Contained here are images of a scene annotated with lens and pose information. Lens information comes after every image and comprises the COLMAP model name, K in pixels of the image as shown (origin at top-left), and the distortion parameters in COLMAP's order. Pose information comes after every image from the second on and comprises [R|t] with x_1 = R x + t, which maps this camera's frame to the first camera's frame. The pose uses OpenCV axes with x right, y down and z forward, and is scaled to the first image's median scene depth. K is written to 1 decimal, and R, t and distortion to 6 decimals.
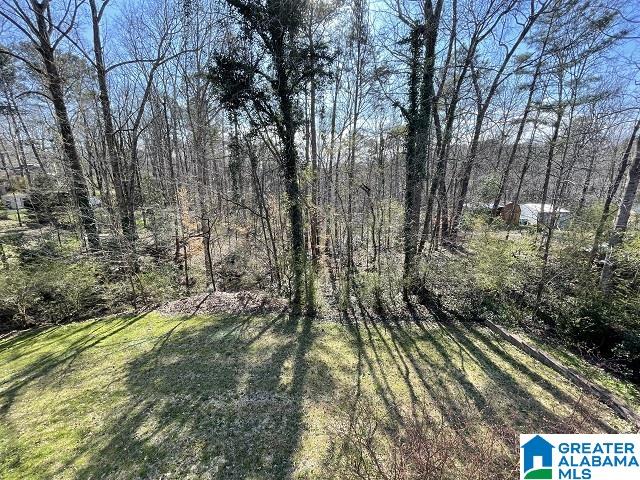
lens RADIAL K [[258.6, 0, 320.4], [0, 258.6, 241.2], [0, 0, 1]] dist [-0.001649, -0.000675]
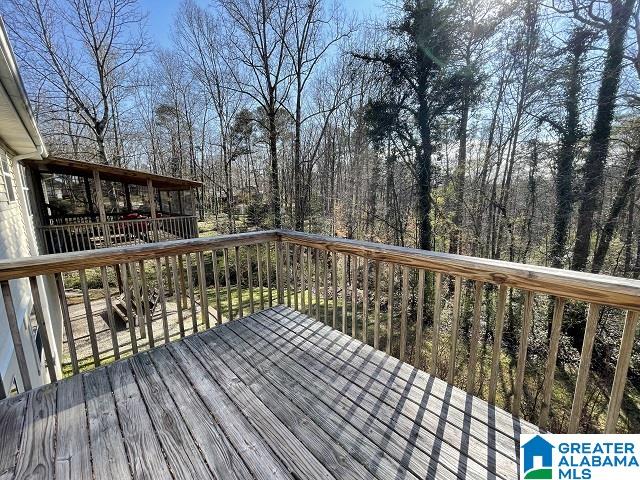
lens RADIAL K [[258.6, 0, 320.3], [0, 258.6, 239.3], [0, 0, 1]] dist [-0.001649, -0.000675]
pose [[0.845861, 0.090471, -0.525676, 0.081140], [-0.125761, 0.991554, -0.031712, 0.024526], [0.518366, 0.092934, 0.850094, -0.110534]]
